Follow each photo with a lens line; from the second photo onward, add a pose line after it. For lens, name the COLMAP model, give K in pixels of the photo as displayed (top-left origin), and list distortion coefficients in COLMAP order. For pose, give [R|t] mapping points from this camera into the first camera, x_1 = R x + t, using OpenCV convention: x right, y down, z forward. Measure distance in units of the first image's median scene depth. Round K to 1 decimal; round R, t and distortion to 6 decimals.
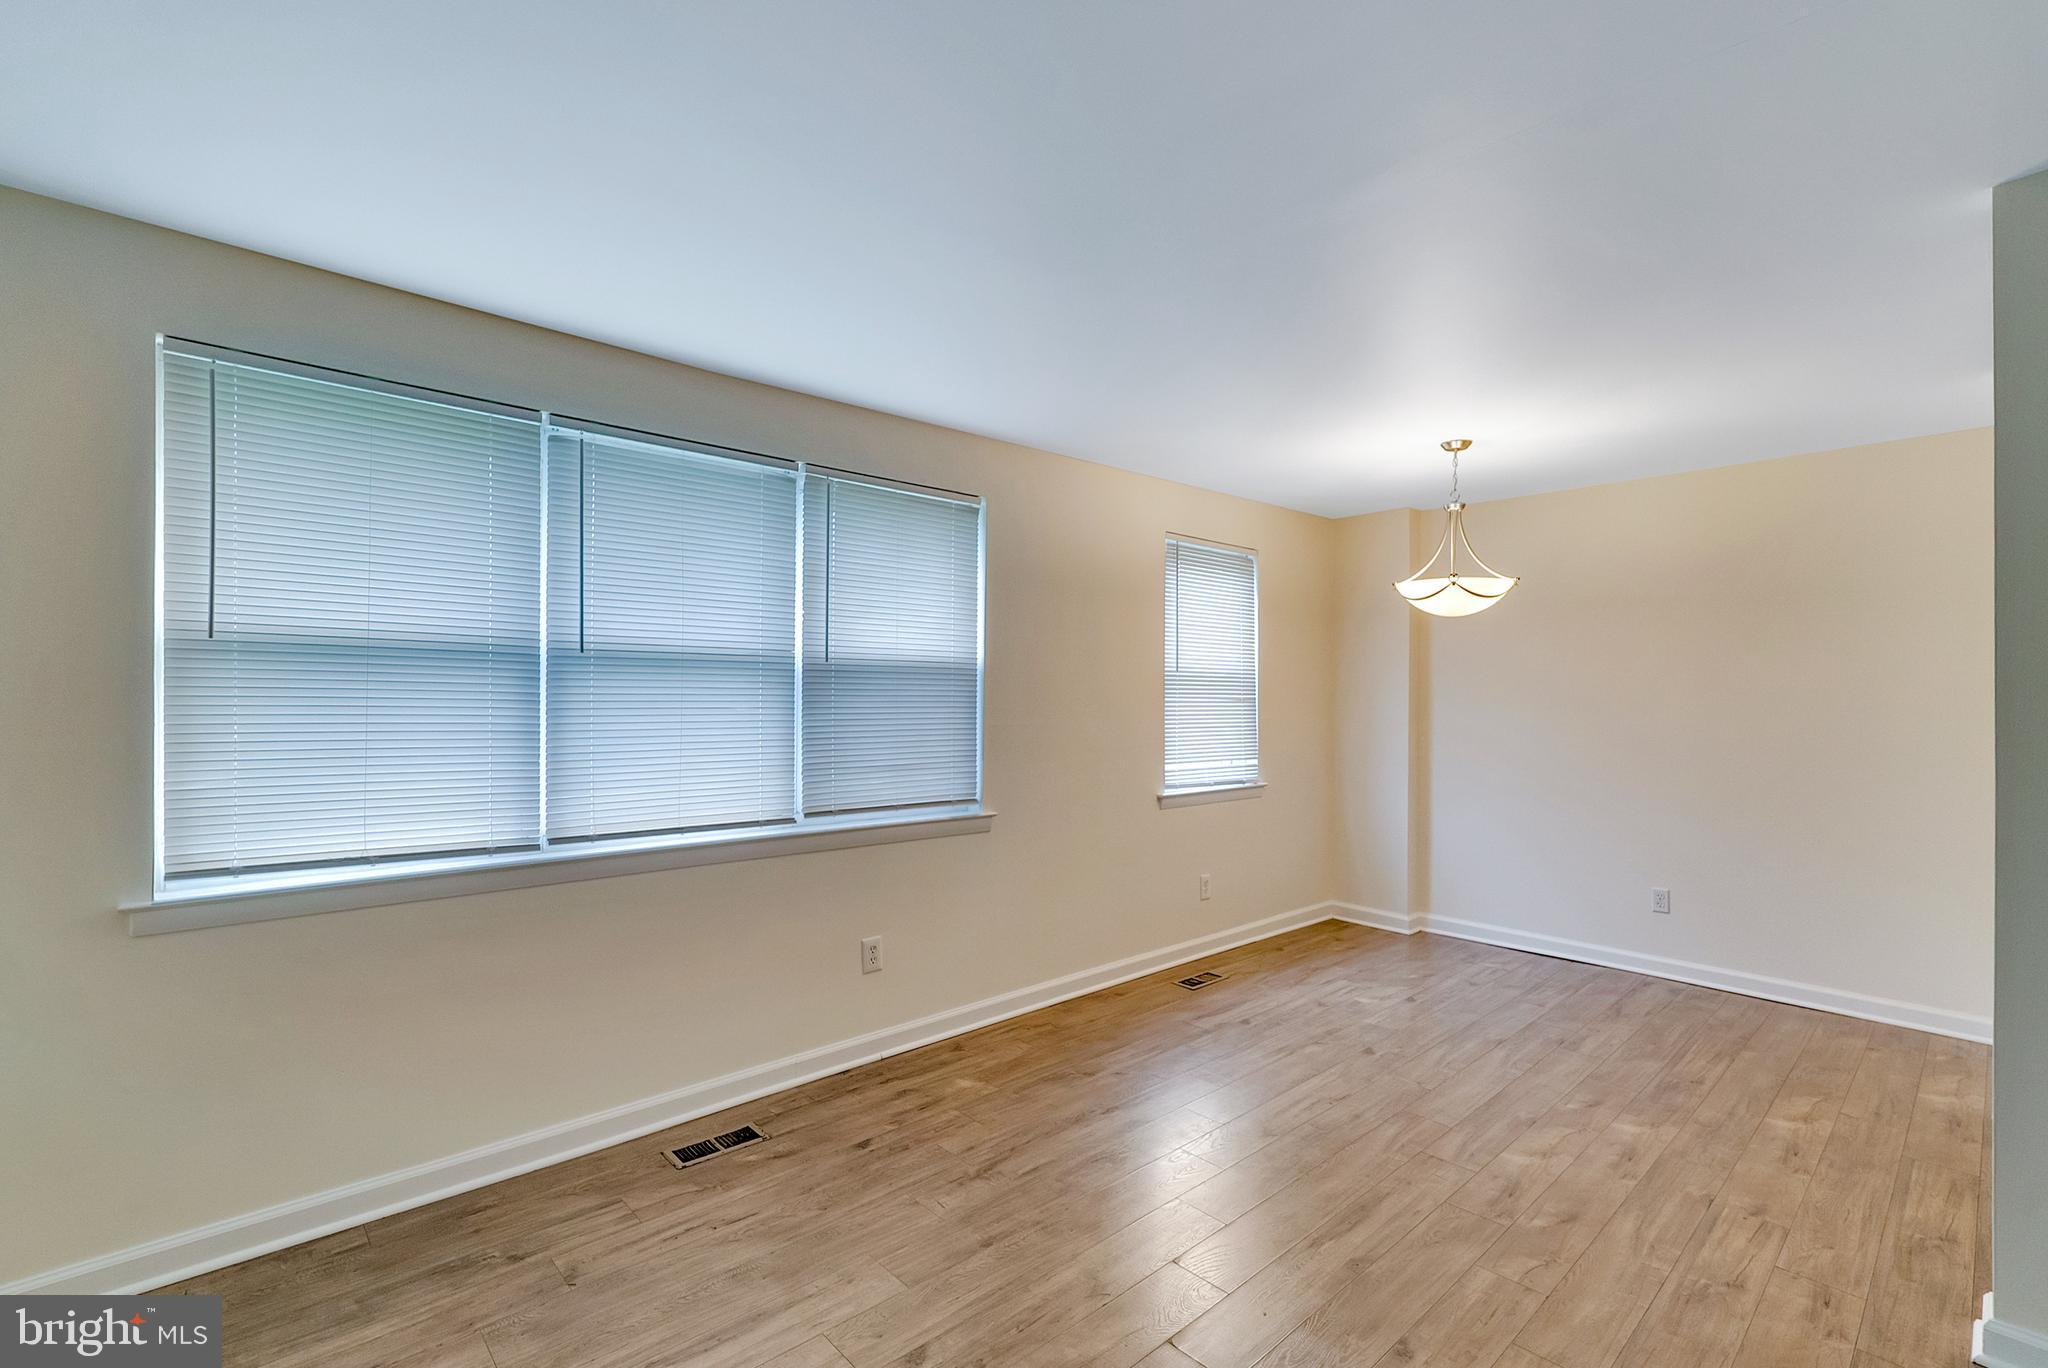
lens RADIAL K [[913.3, 0, 1031.4], [0, 913.3, 706.6], [0, 0, 1]] dist [-0.009467, 0.001388]
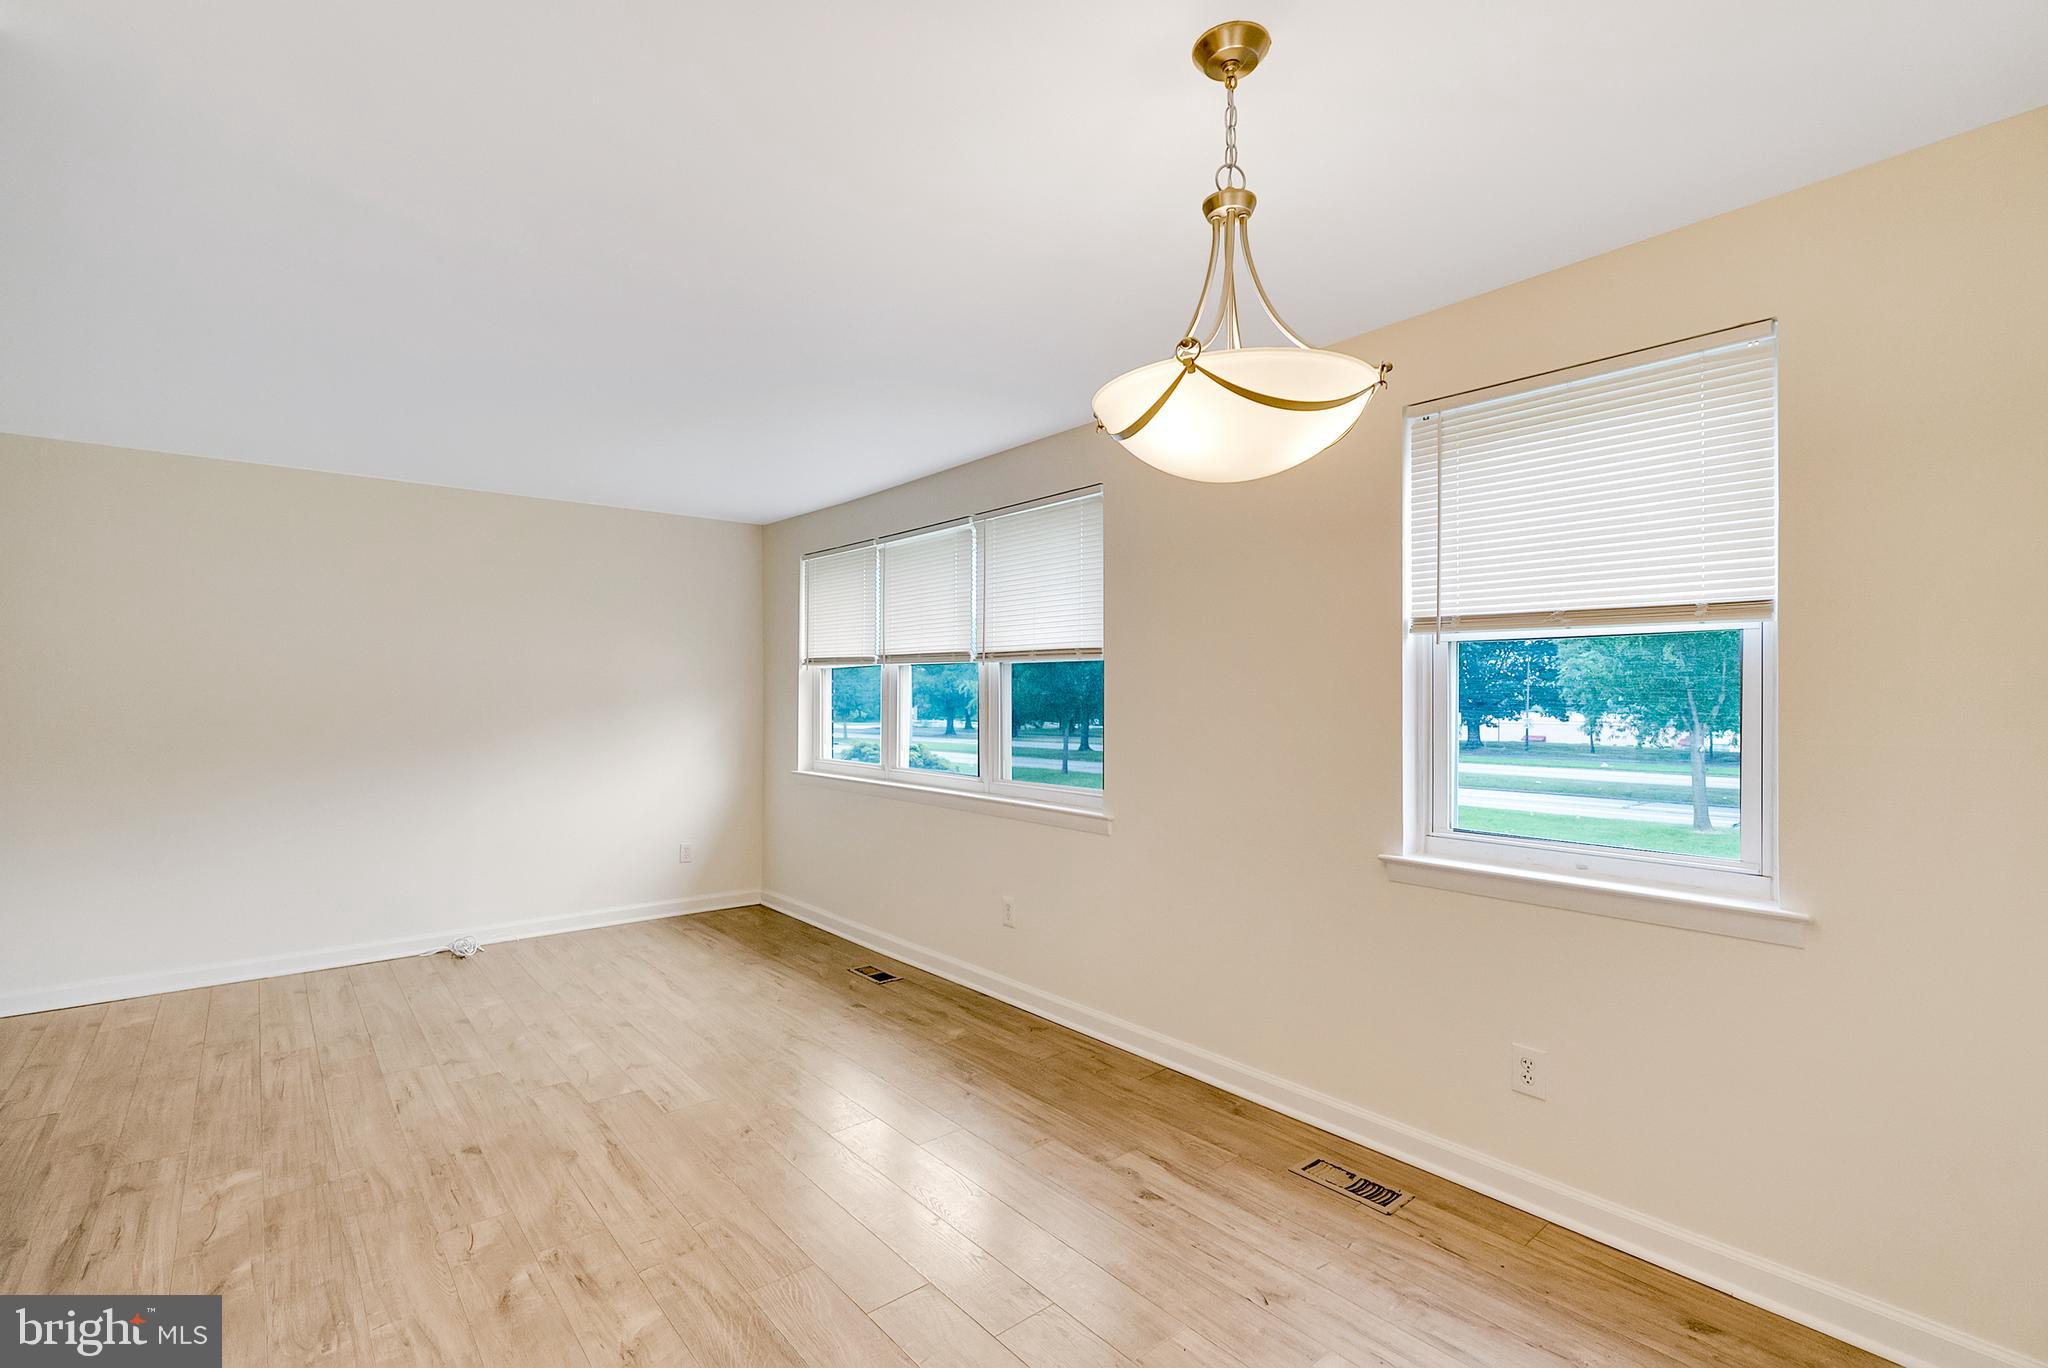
lens RADIAL K [[913.3, 0, 992.5], [0, 913.3, 690.0], [0, 0, 1]] dist [-0.009467, 0.001388]
pose [[-0.066334, -0.016703, -0.997658, 0.931316], [-0.011488, 0.999806, -0.015975, 0.010951], [0.997731, 0.010402, -0.066513, 0.996029]]
